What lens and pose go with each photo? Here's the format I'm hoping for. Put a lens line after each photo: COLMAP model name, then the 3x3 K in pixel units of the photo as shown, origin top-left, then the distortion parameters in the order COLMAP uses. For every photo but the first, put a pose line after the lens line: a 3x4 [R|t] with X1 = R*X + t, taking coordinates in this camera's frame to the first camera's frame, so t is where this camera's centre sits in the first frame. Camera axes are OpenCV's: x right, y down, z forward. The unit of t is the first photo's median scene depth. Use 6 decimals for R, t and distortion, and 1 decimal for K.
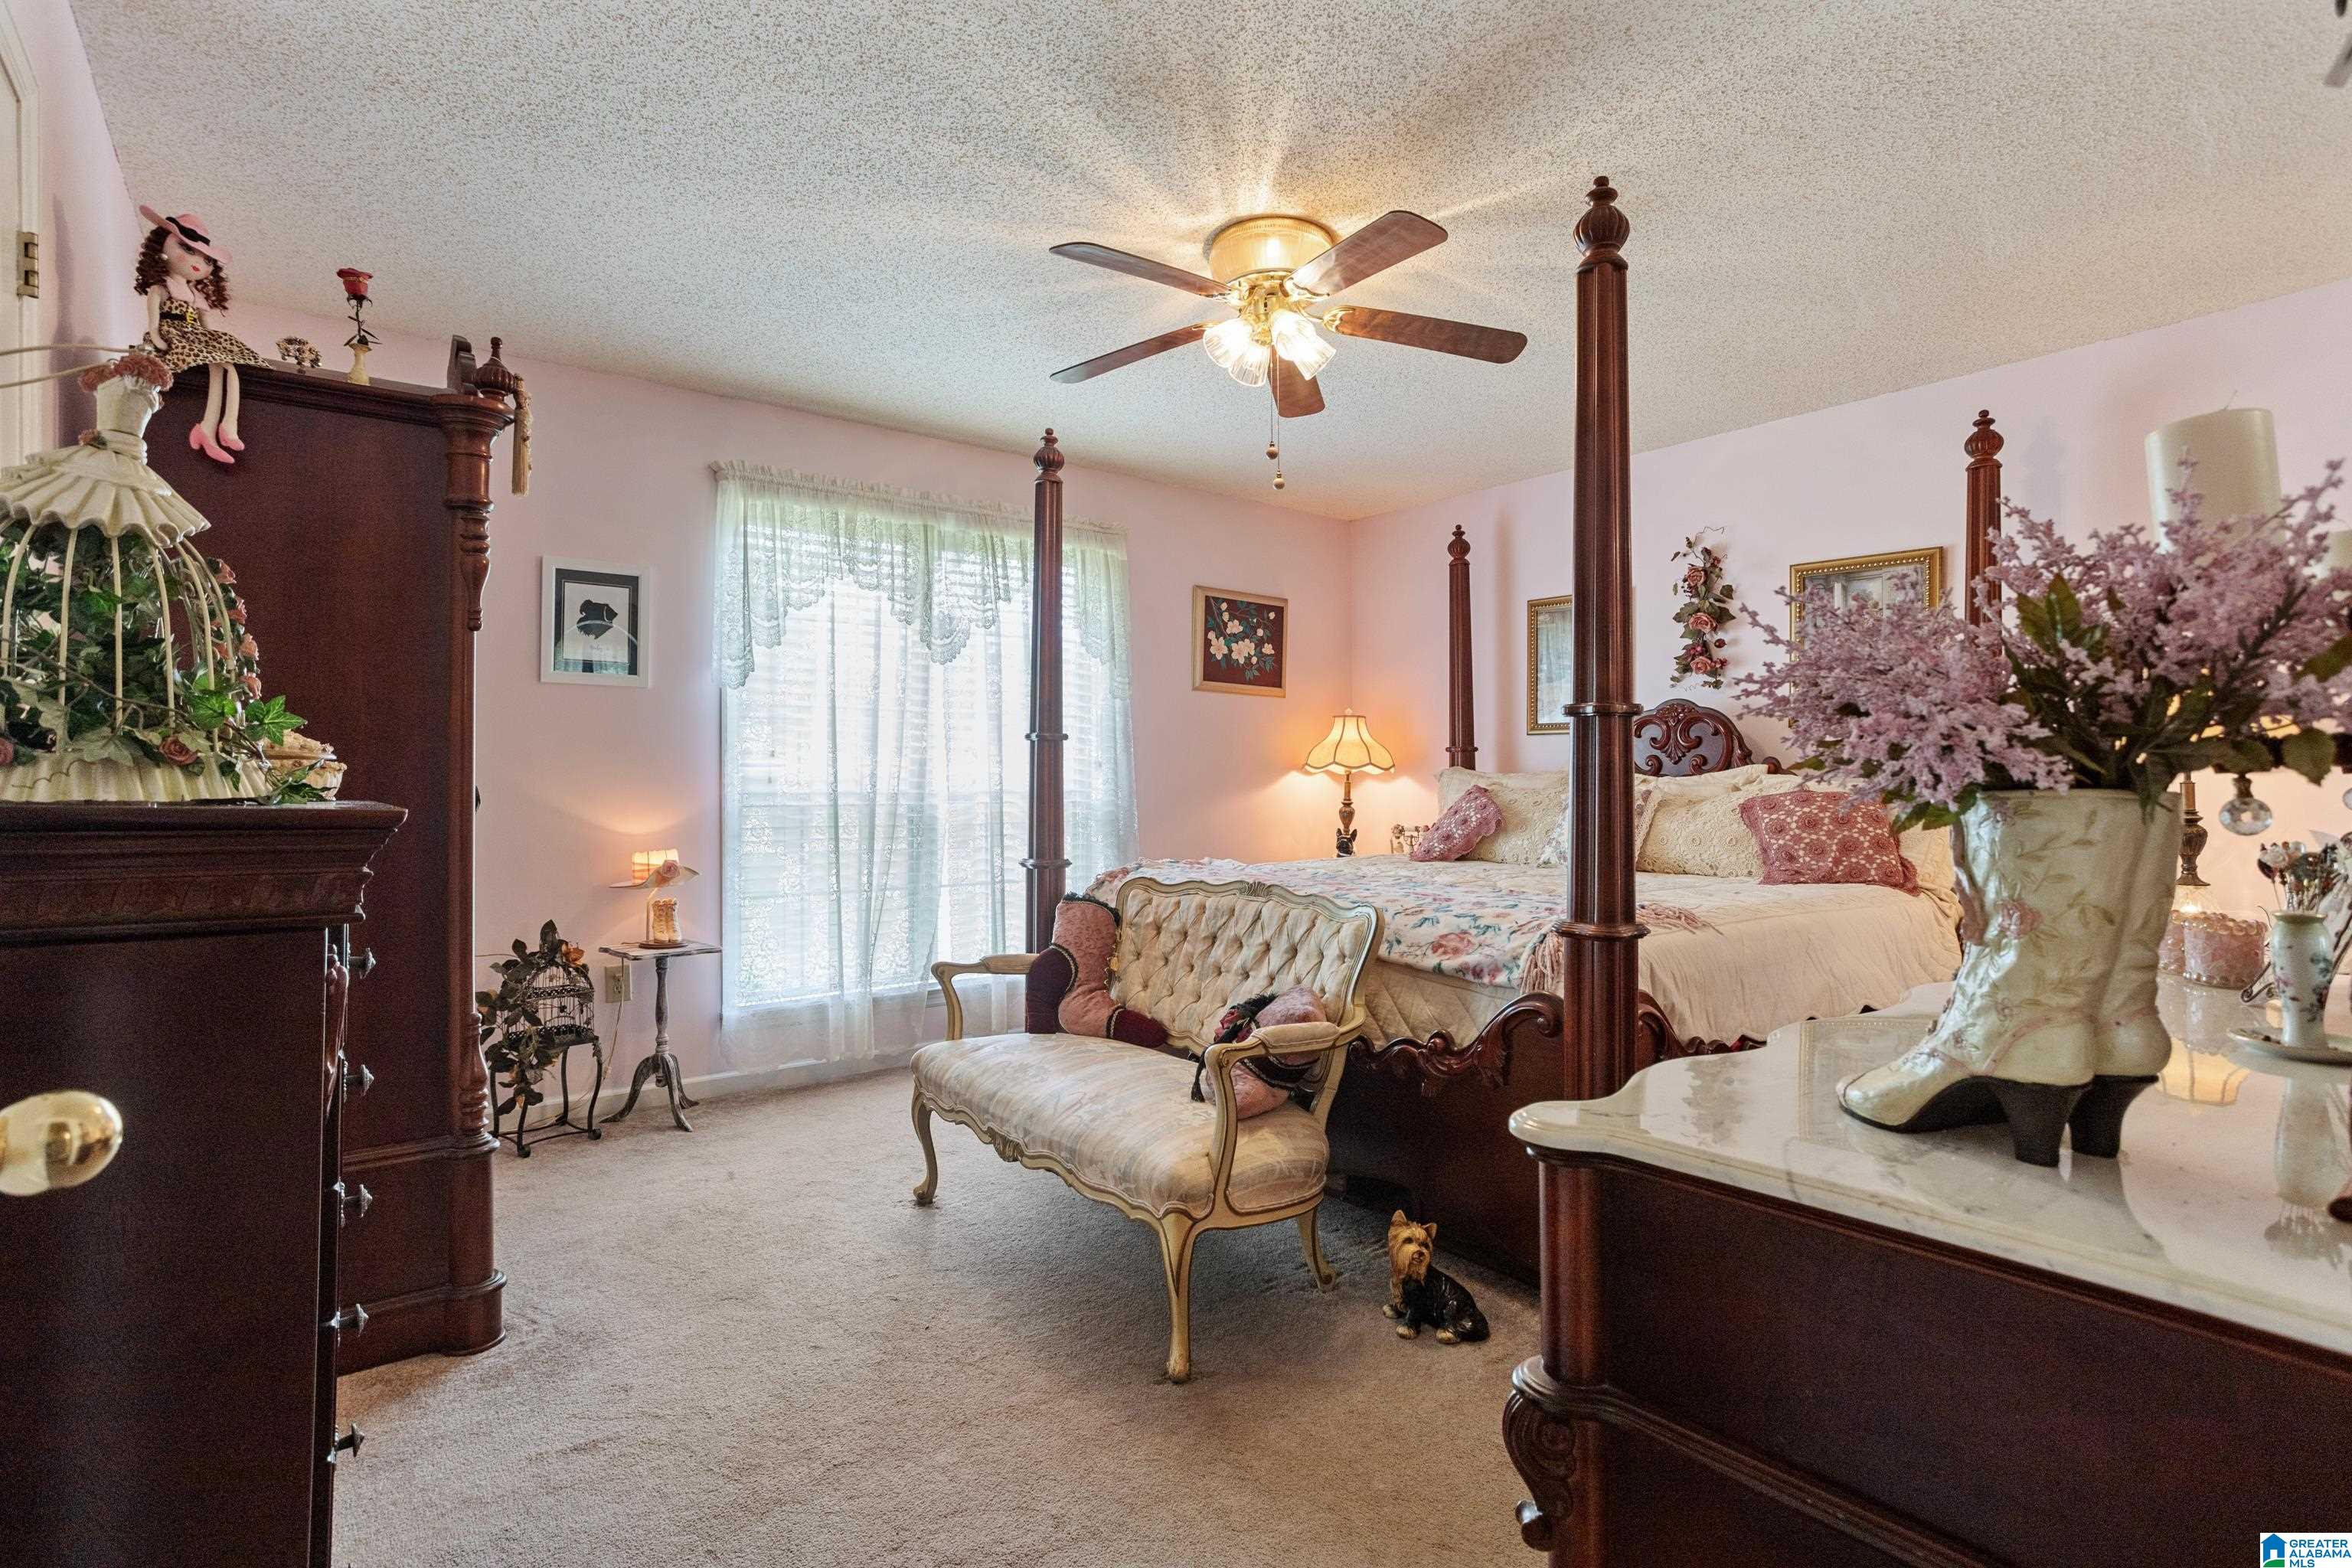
lens RADIAL K [[1161.9, 0, 1160.6], [0, 1161.9, 817.8], [0, 0, 1]] dist [-0.050111, 0.032813]
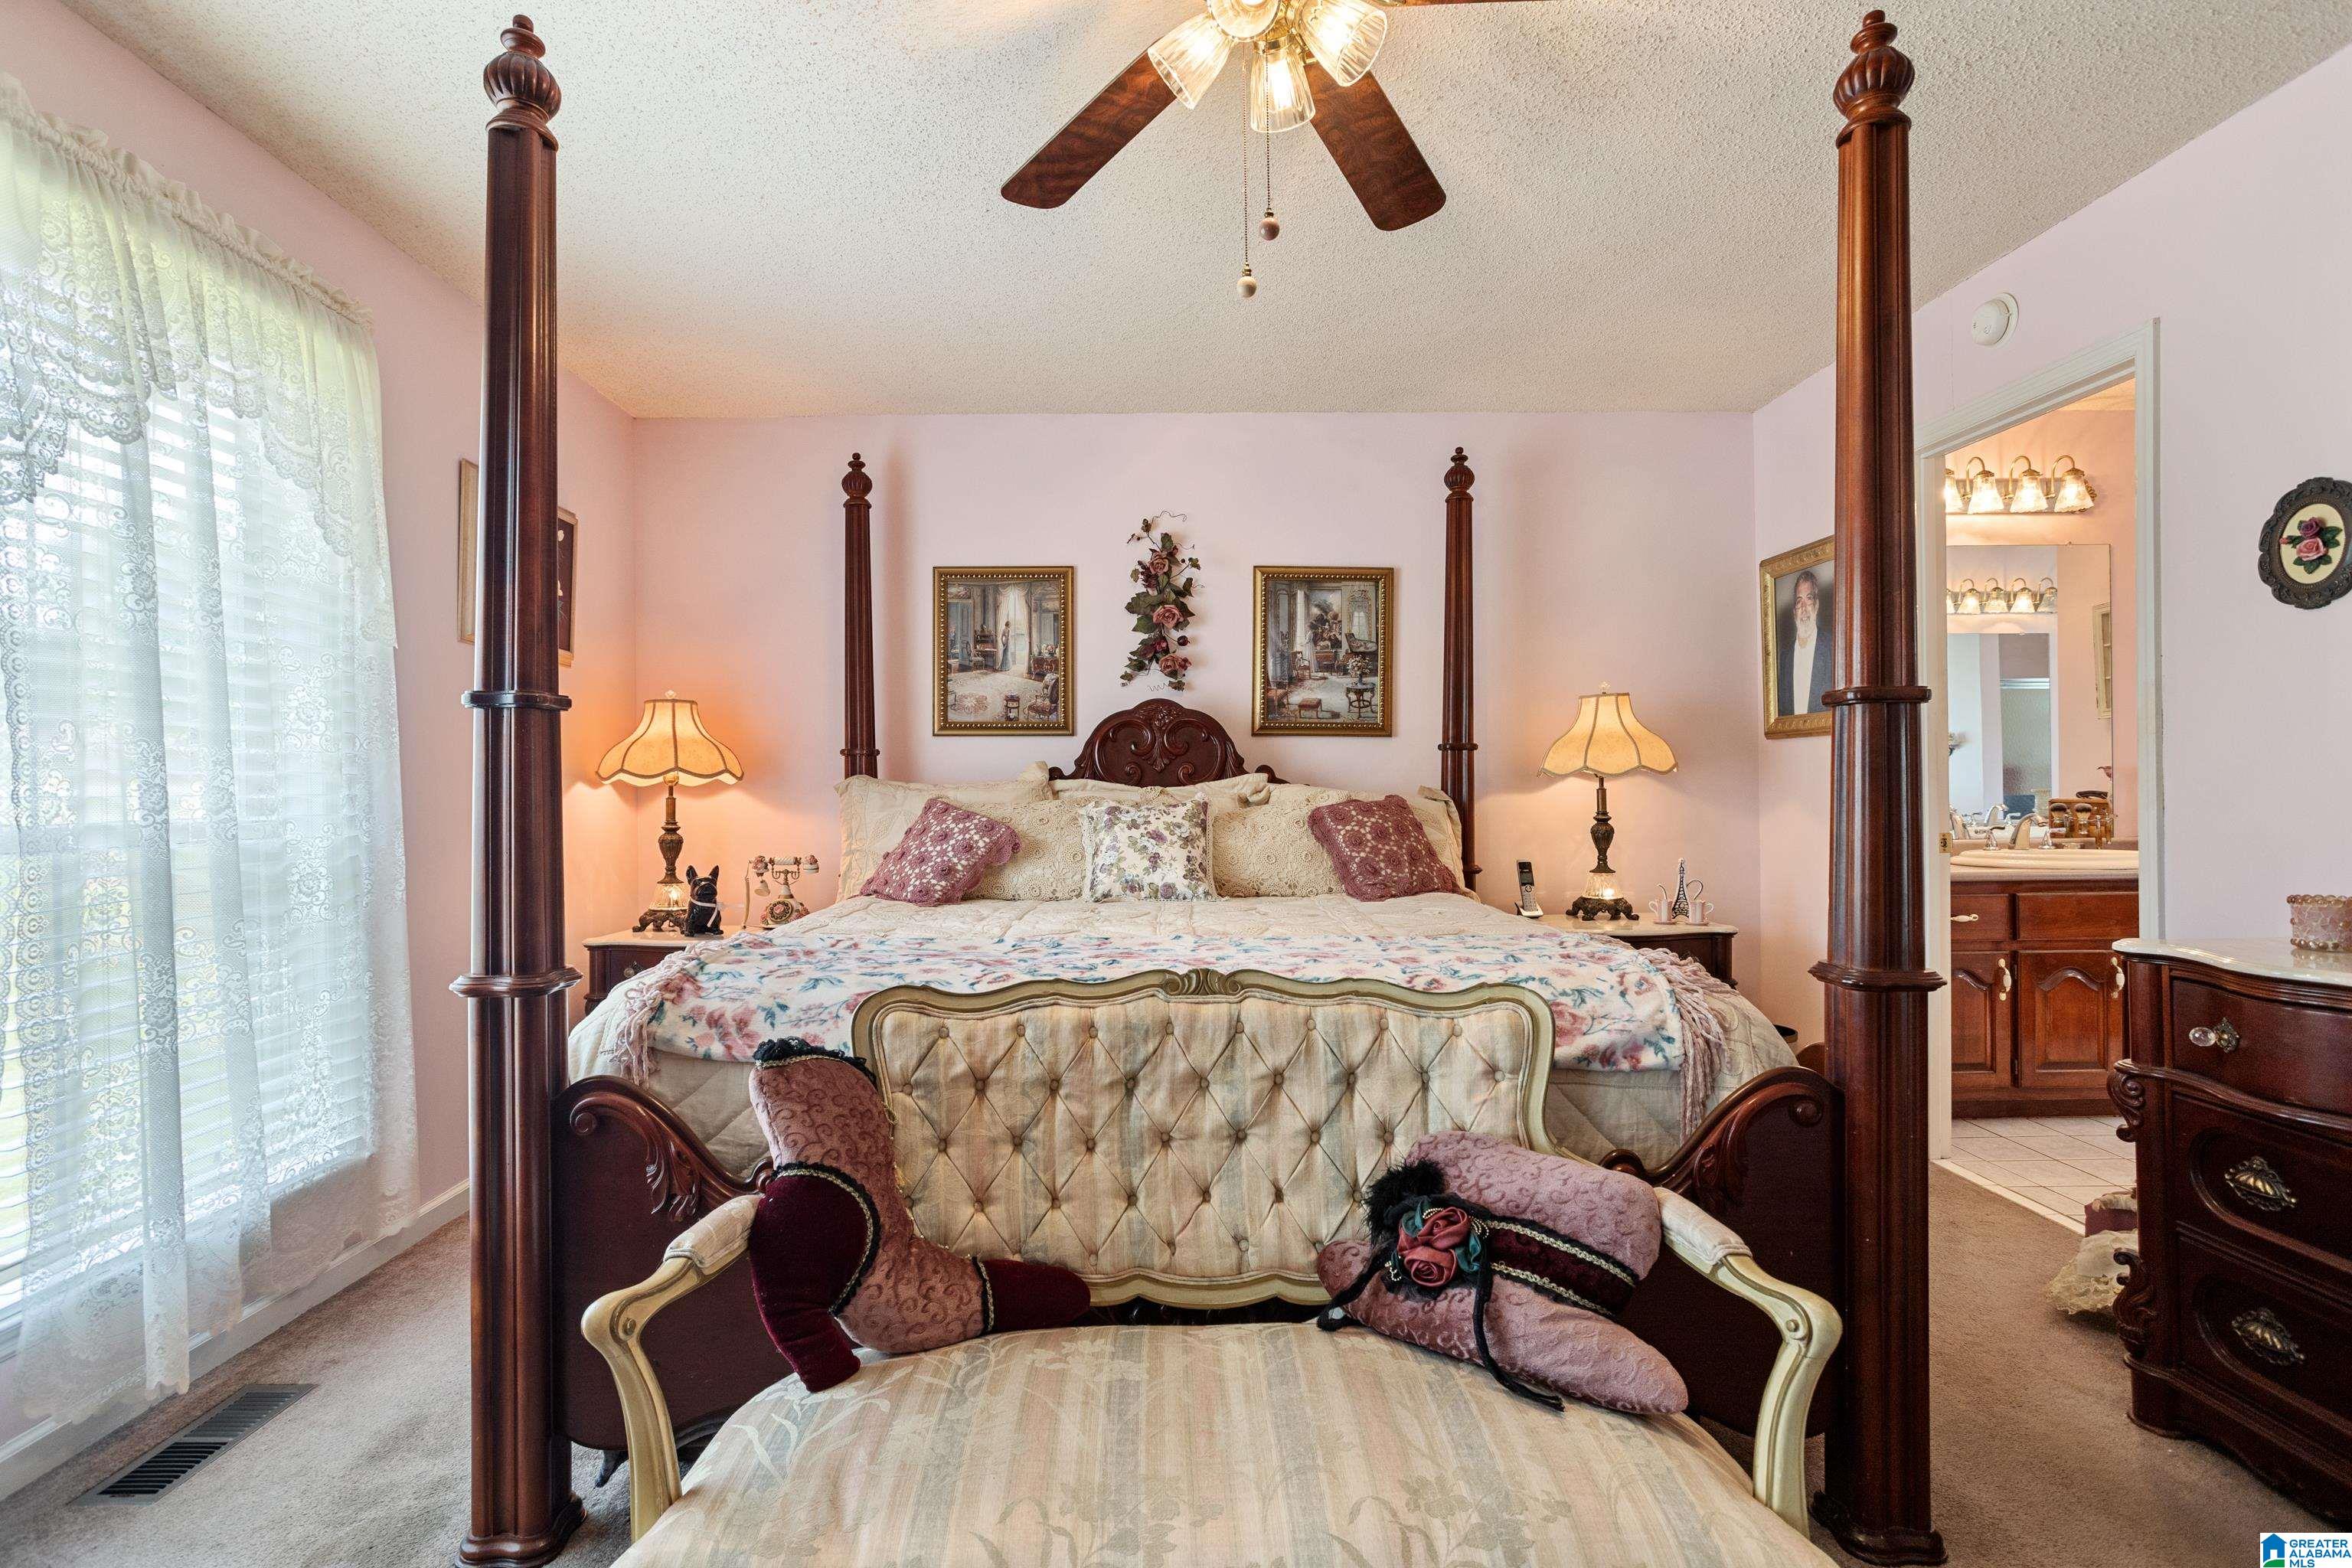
lens RADIAL K [[1161.9, 0, 1160.6], [0, 1161.9, 817.8], [0, 0, 1]] dist [-0.050111, 0.032813]
pose [[0.592405, -0.023136, 0.805308, -0.332271], [0.033642, 0.999426, 0.003965, -0.018932], [-0.804937, 0.024744, 0.592844, 0.577453]]
